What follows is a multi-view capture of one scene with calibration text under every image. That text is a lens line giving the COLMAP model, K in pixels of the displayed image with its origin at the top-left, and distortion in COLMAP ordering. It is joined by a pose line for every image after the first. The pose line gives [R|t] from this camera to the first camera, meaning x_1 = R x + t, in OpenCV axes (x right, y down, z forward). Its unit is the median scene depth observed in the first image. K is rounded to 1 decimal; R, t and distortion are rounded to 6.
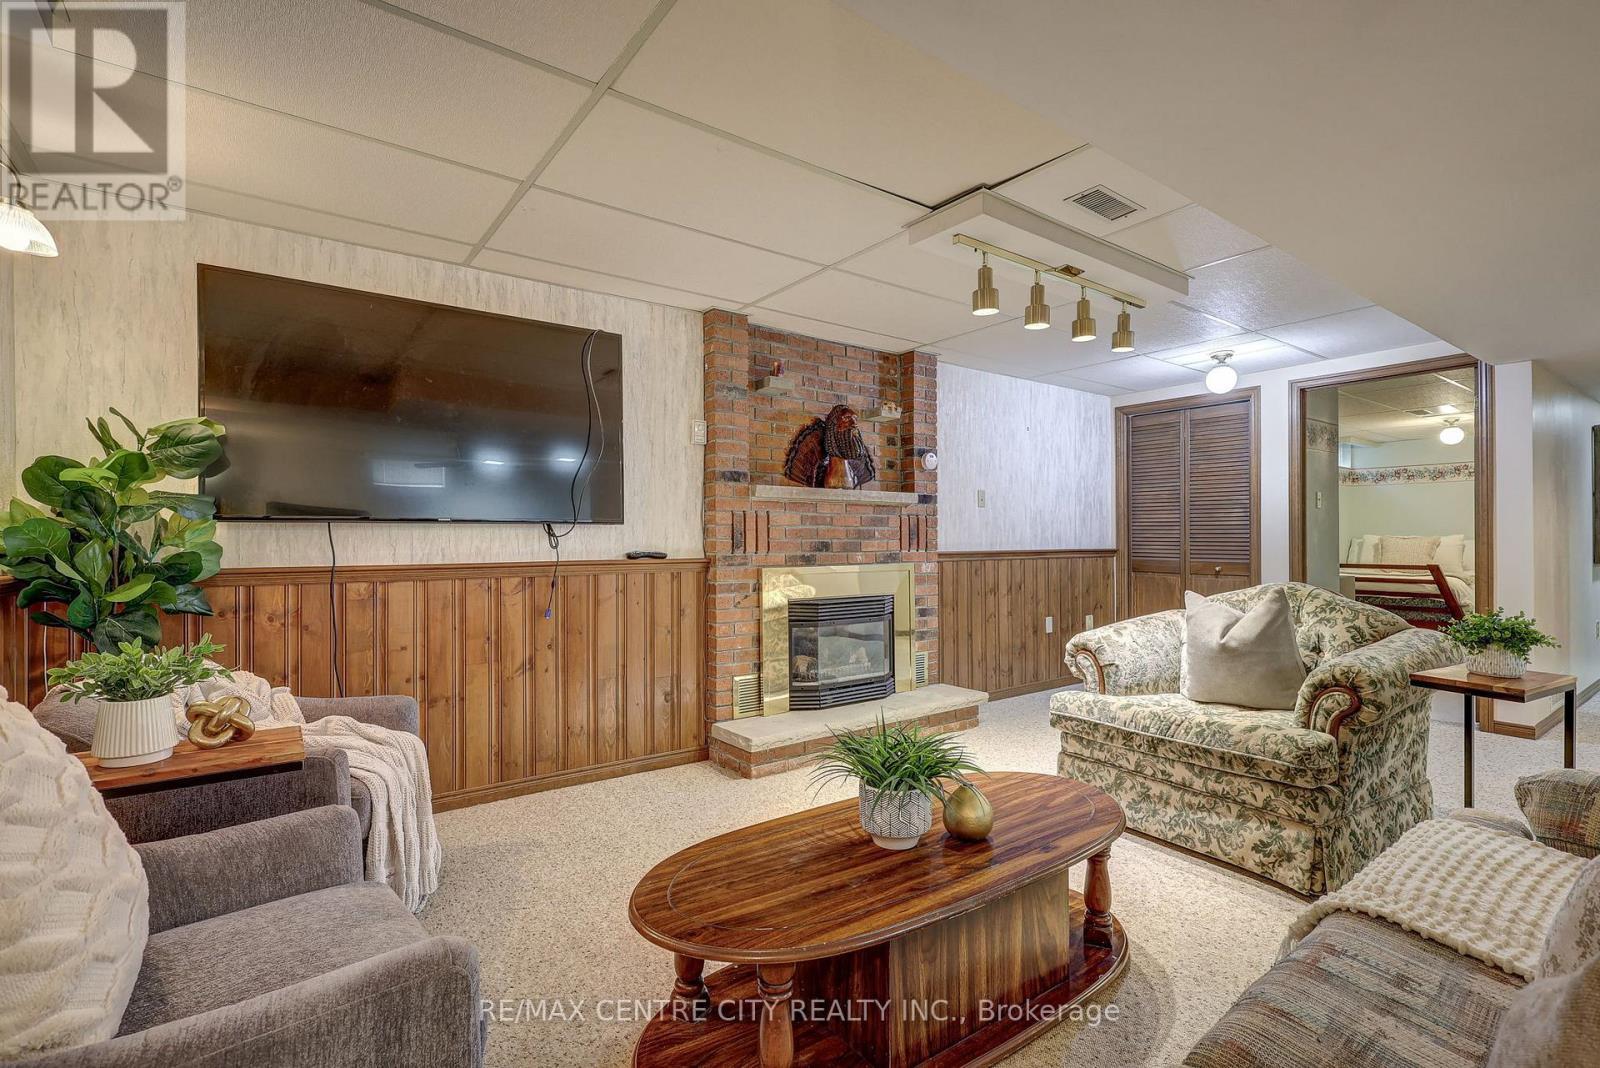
lens RADIAL K [[743.8, 0, 793.8], [0, 743.8, 536.5], [0, 0, 1]] dist [0.001542, 0.000122]
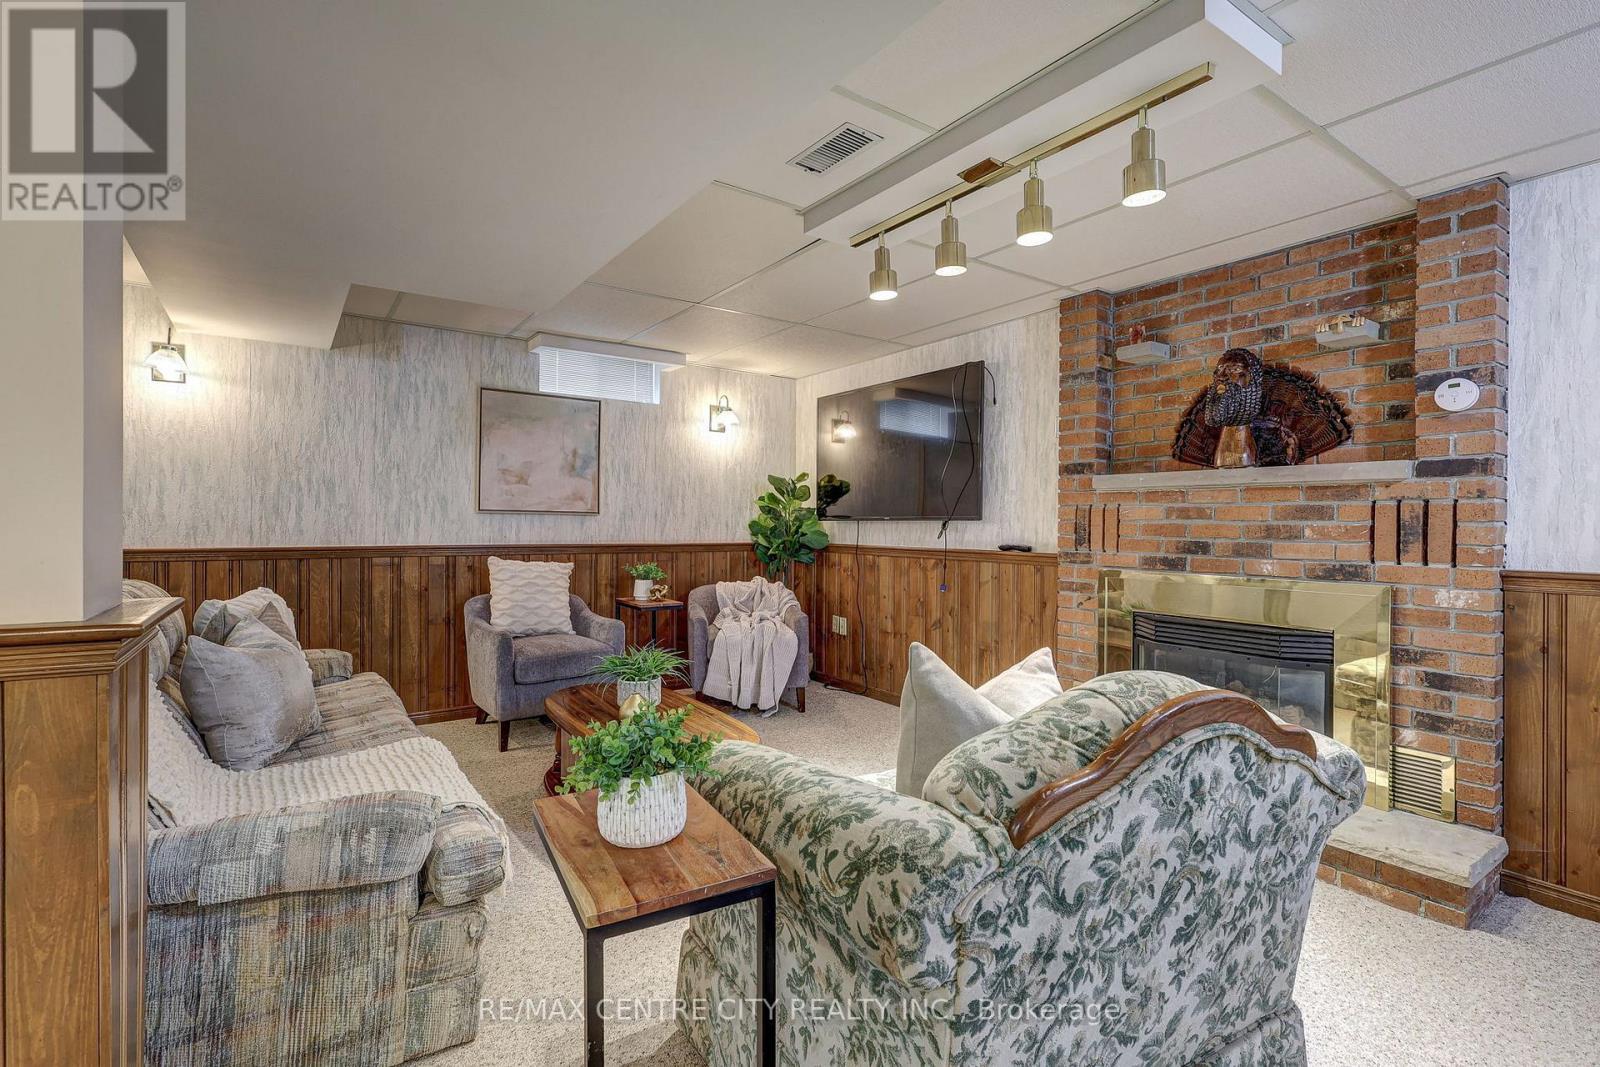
lens RADIAL K [[743.8, 0, 793.8], [0, 743.8, 536.0], [0, 0, 1]] dist [0.001542, 0.000122]
pose [[-0.028616, 0.019676, -0.999397, 0.826848], [-0.005352, 0.999789, 0.019837, -0.011438], [0.999576, 0.005916, -0.028505, 0.631588]]
